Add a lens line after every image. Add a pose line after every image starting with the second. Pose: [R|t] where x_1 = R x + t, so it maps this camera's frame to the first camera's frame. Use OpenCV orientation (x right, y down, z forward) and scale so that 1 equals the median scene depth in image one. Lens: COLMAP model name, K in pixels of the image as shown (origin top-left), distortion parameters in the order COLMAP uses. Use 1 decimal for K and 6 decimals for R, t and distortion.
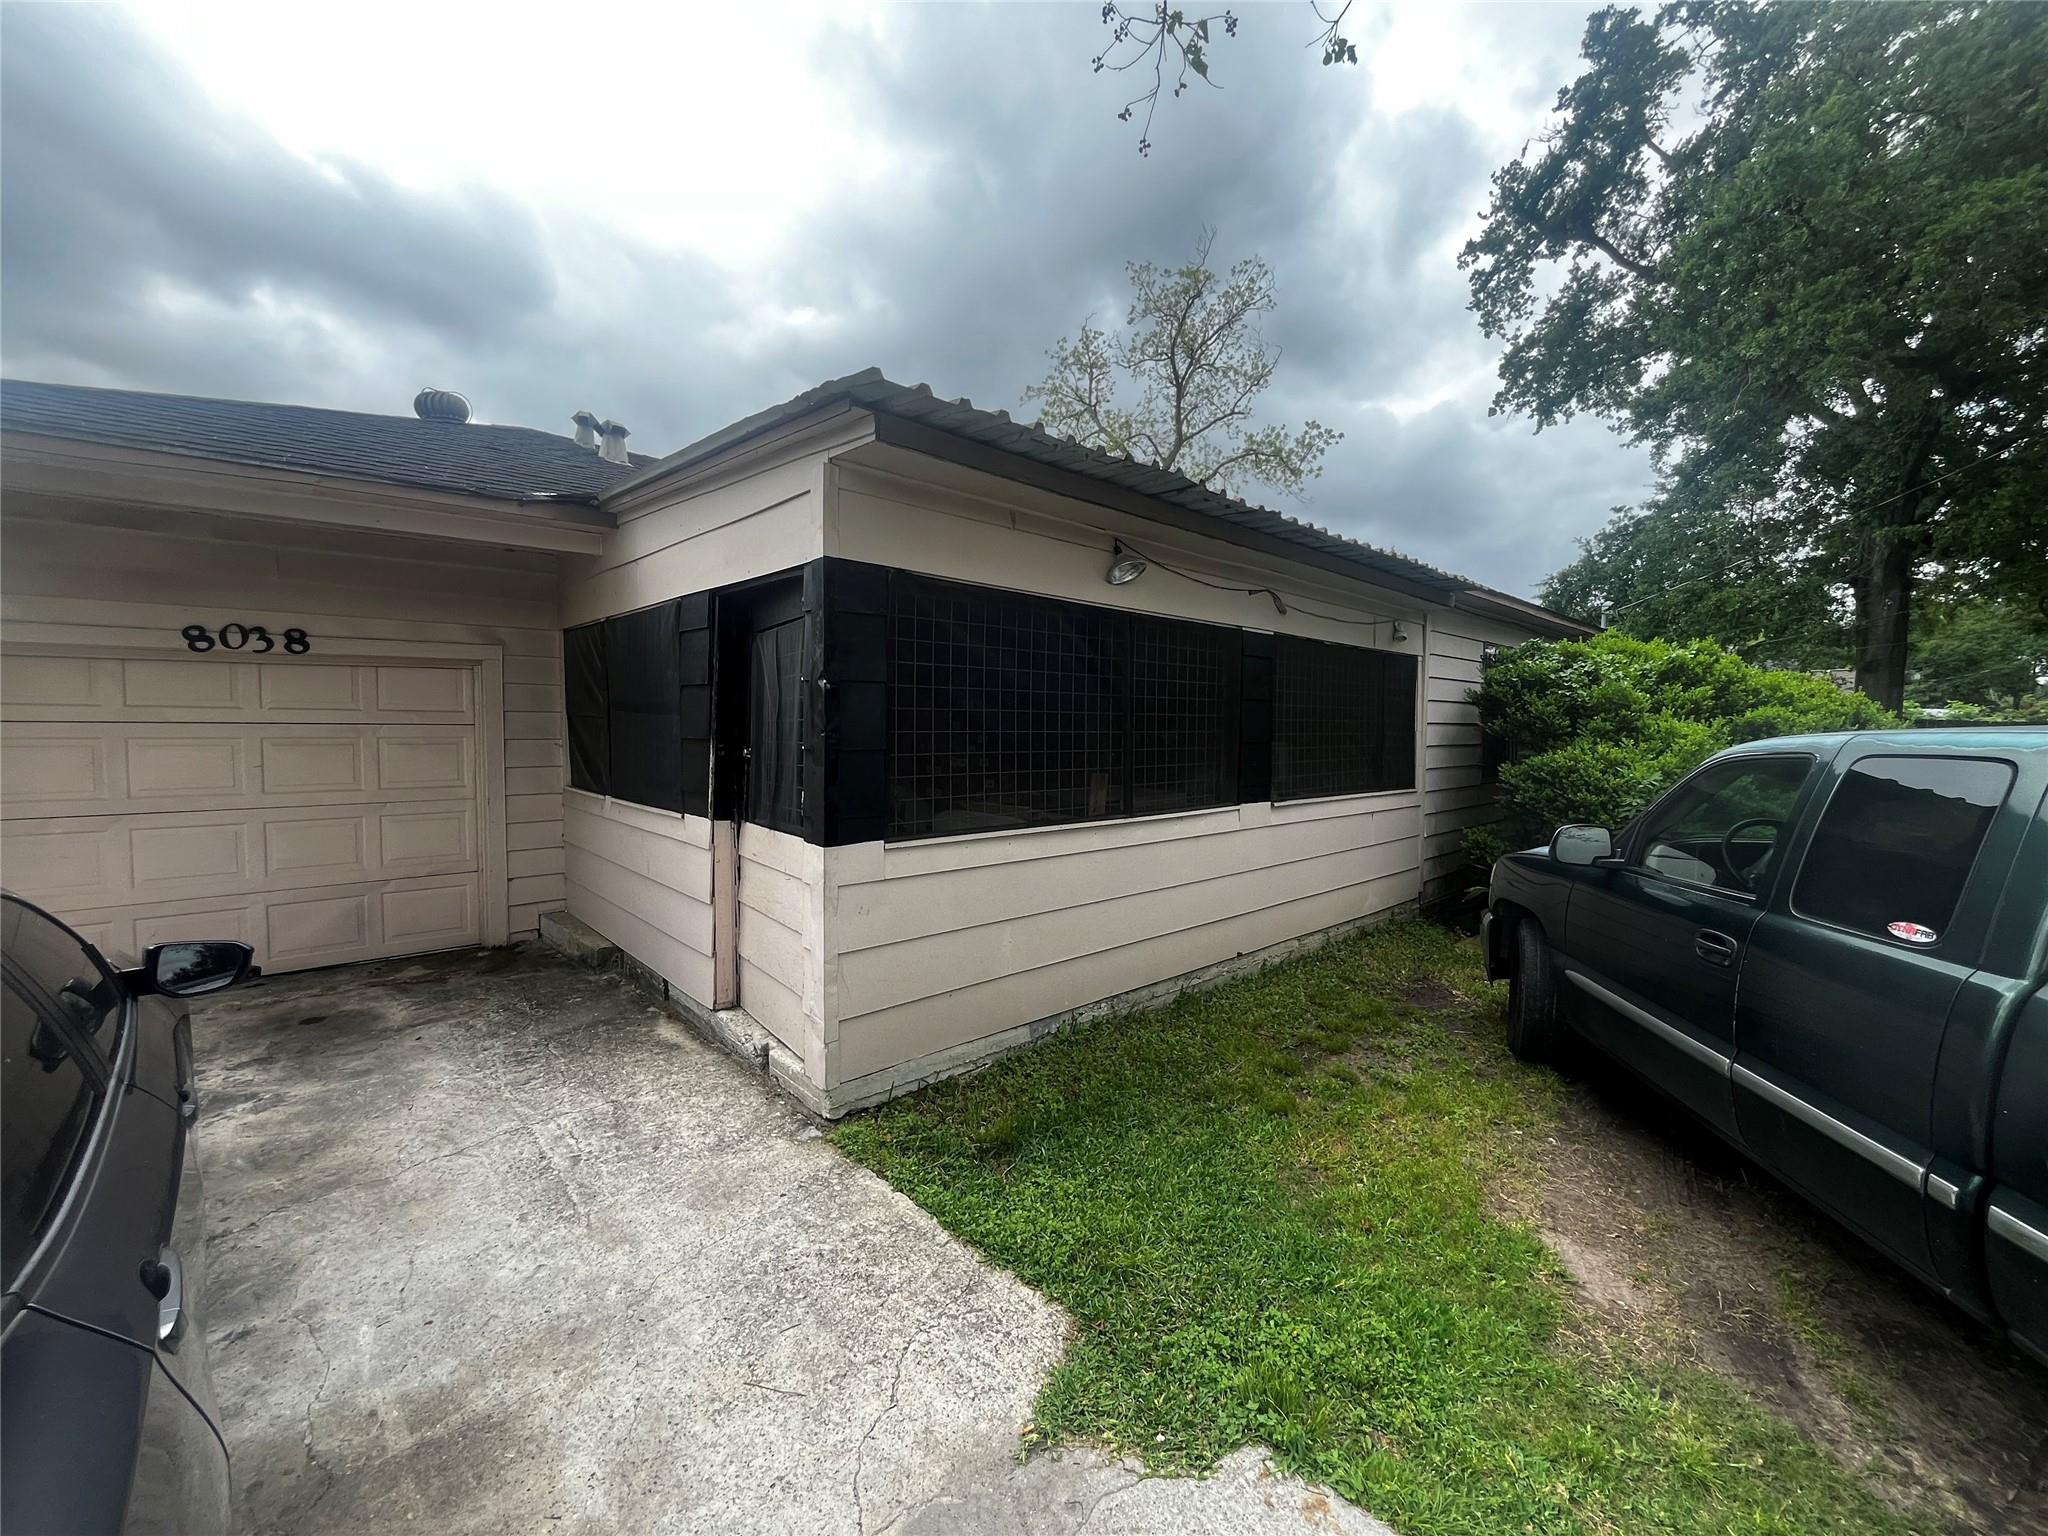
lens RADIAL K [[827.5, 0, 1017.9], [0, 827.5, 767.6], [0, 0, 1]] dist [-0.003152, -0.000141]
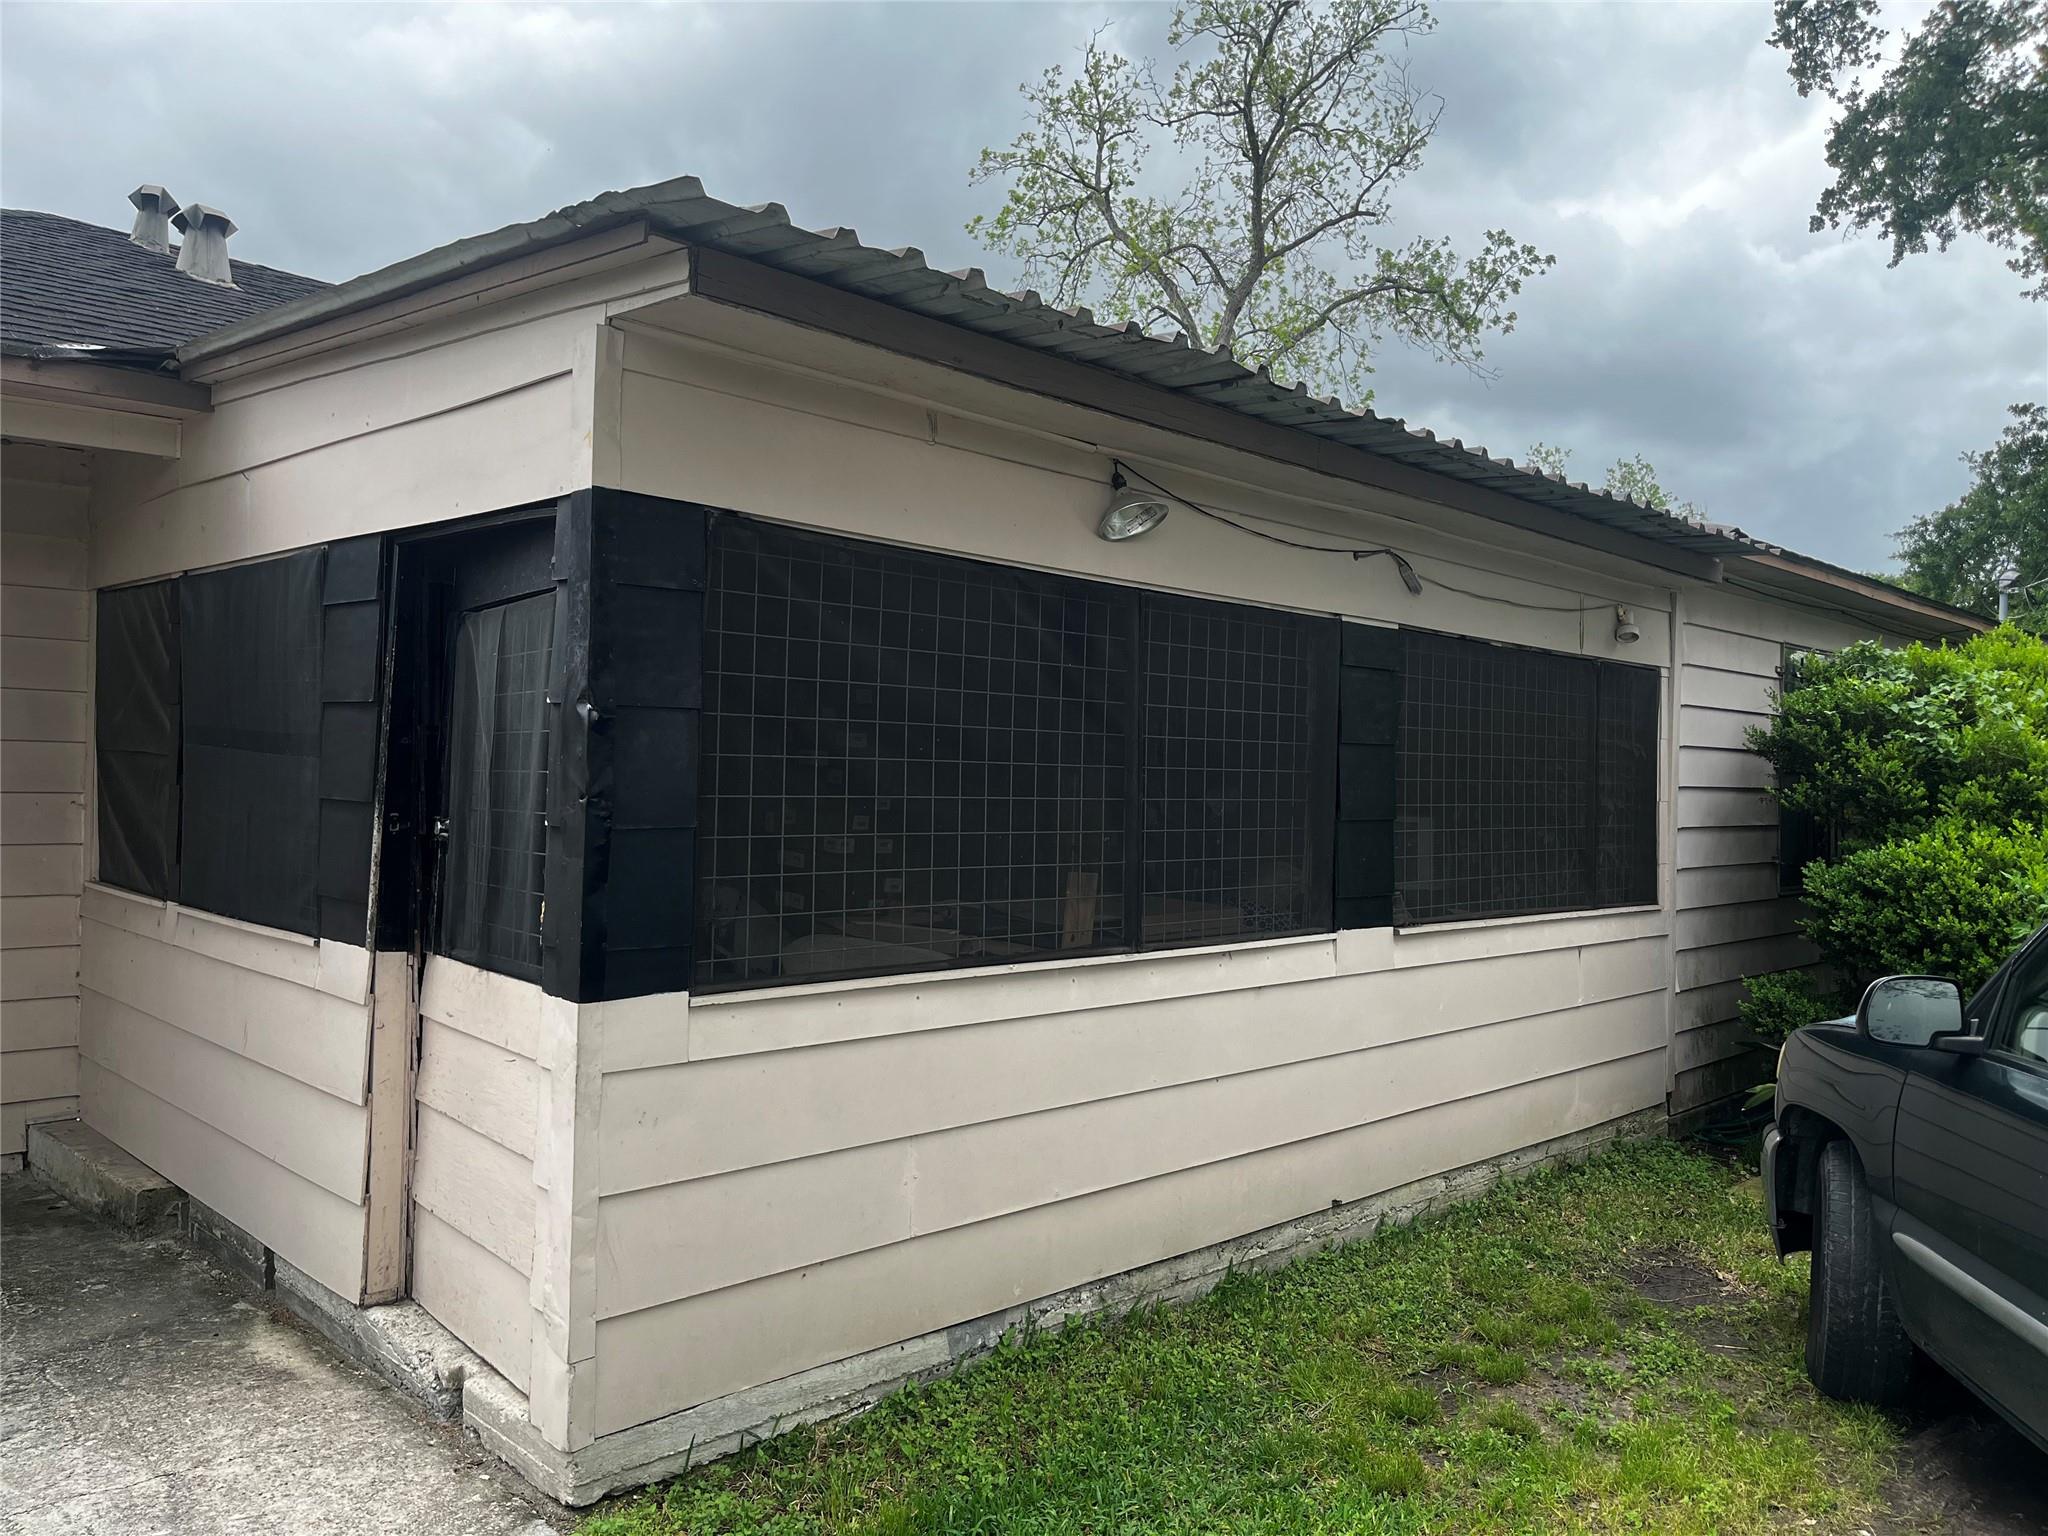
lens RADIAL K [[1550.9, 0, 1035.1], [0, 1550.9, 770.2], [0, 0, 1]] dist [0.053275, -0.077927]
pose [[0.998656, 0.016287, 0.049193, 0.011480], [-0.013707, 0.998535, -0.052337, -0.005858], [-0.049973, 0.051592, 0.997417, -0.044544]]
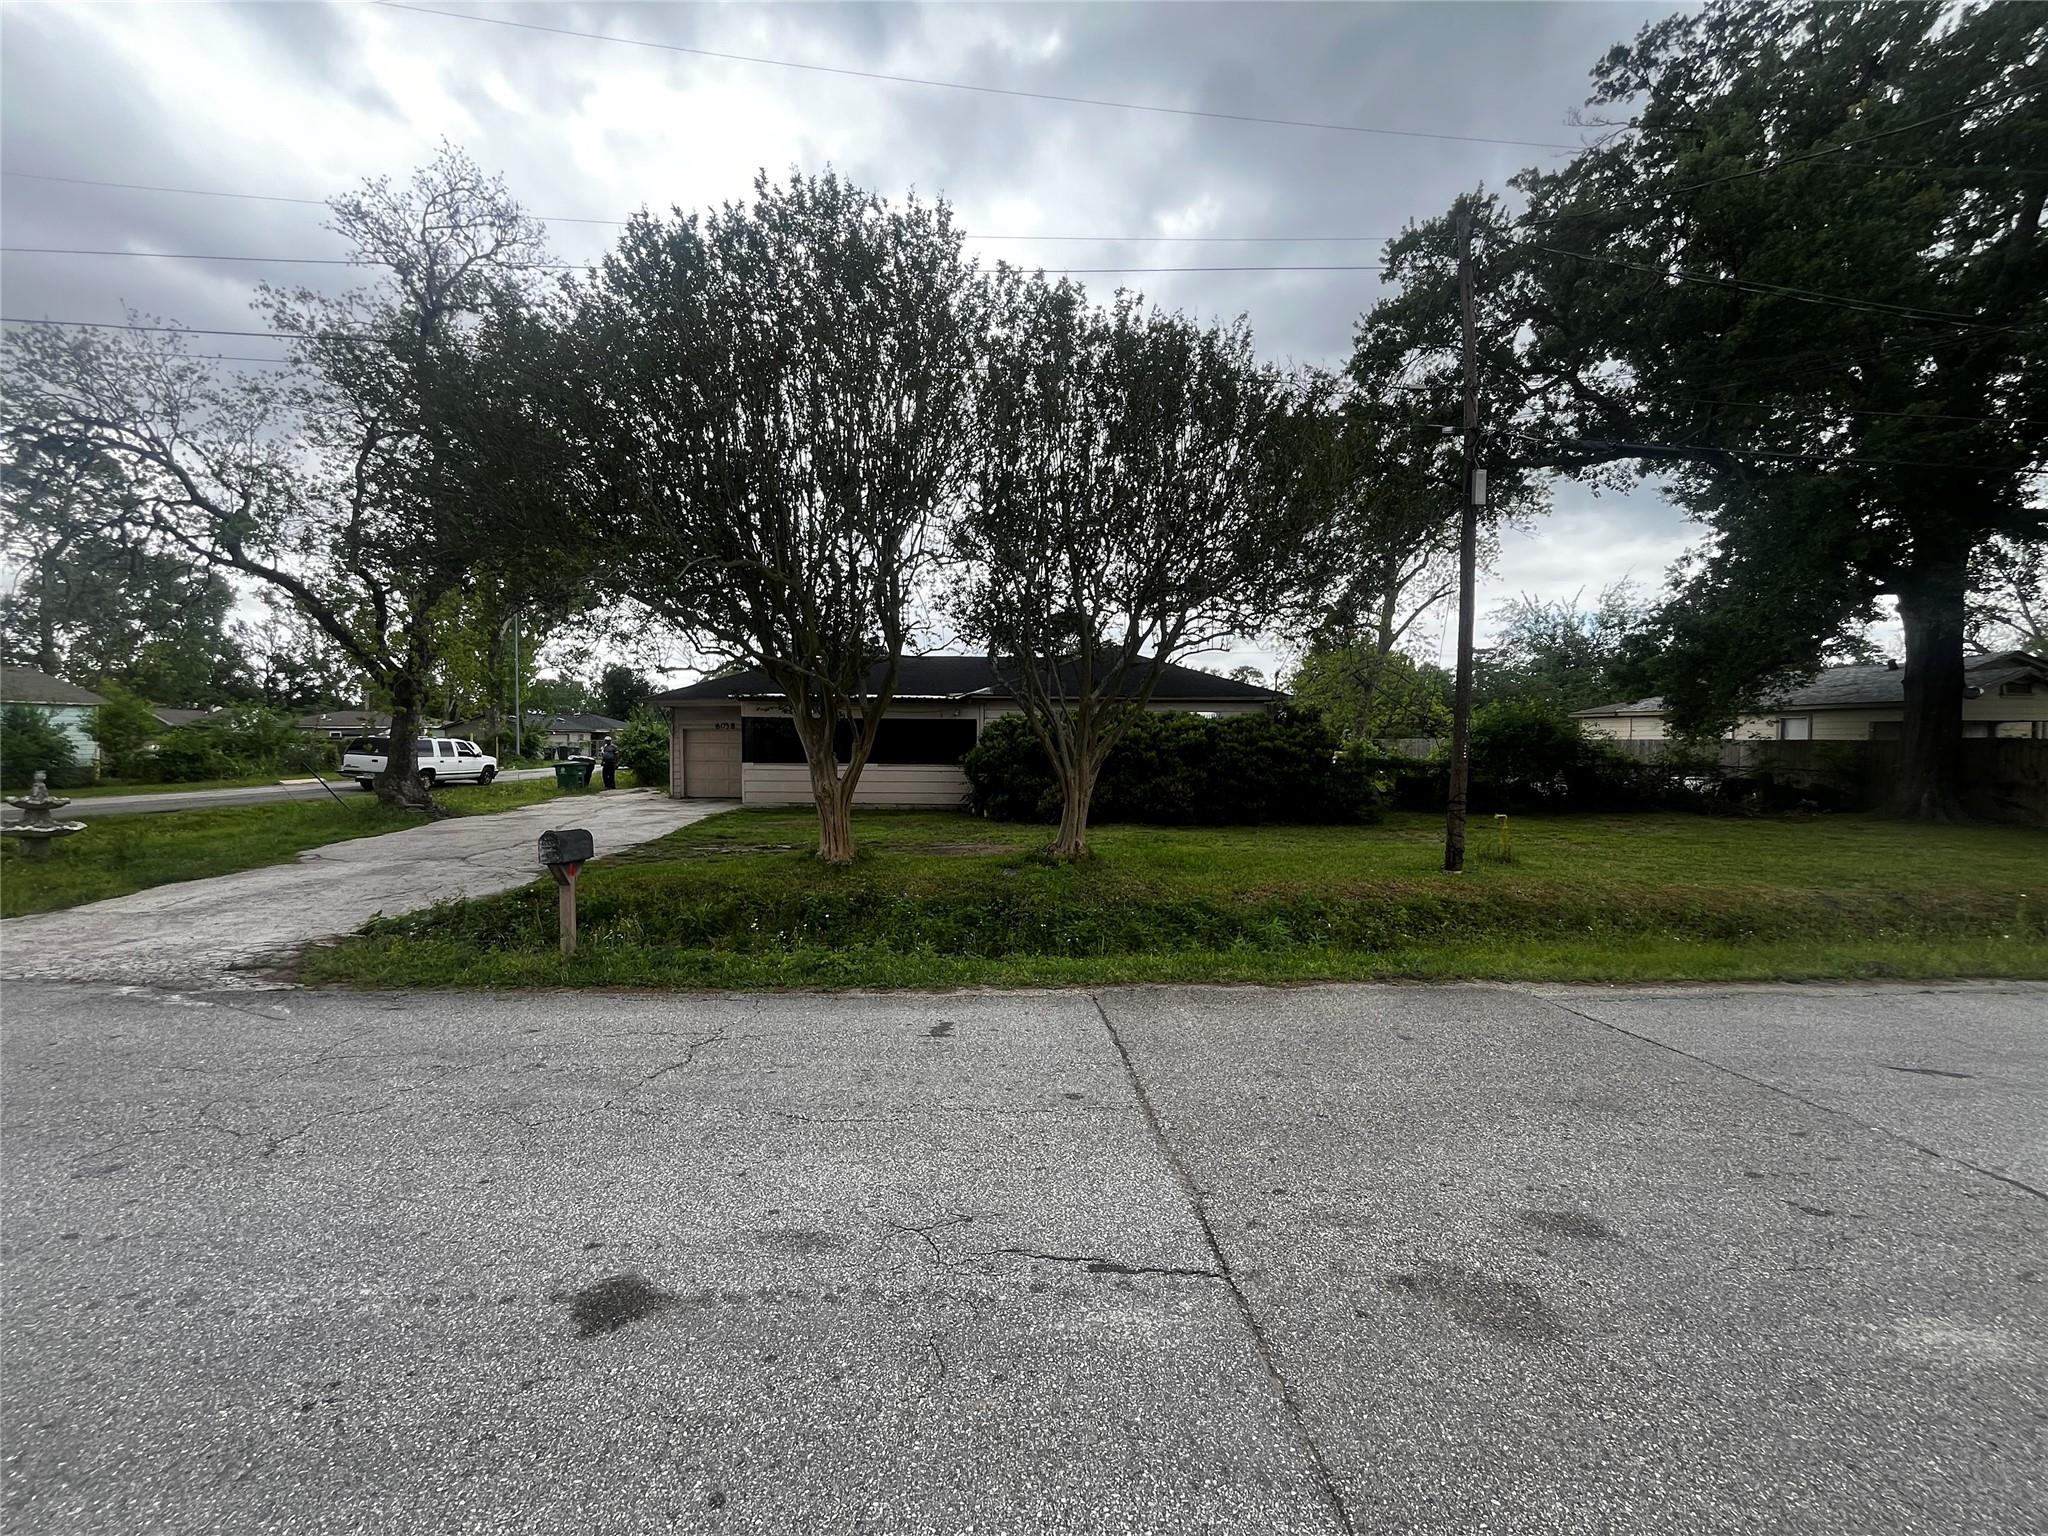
lens RADIAL K [[826.7, 0, 1025.1], [0, 826.7, 773.2], [0, 0, 1]] dist [-0.004217, -0.000162]
pose [[0.762289, 0.021208, -0.646889, 3.464605], [-0.032906, 0.999440, -0.006010, 0.090613], [0.646399, 0.025868, 0.762561, -1.511886]]
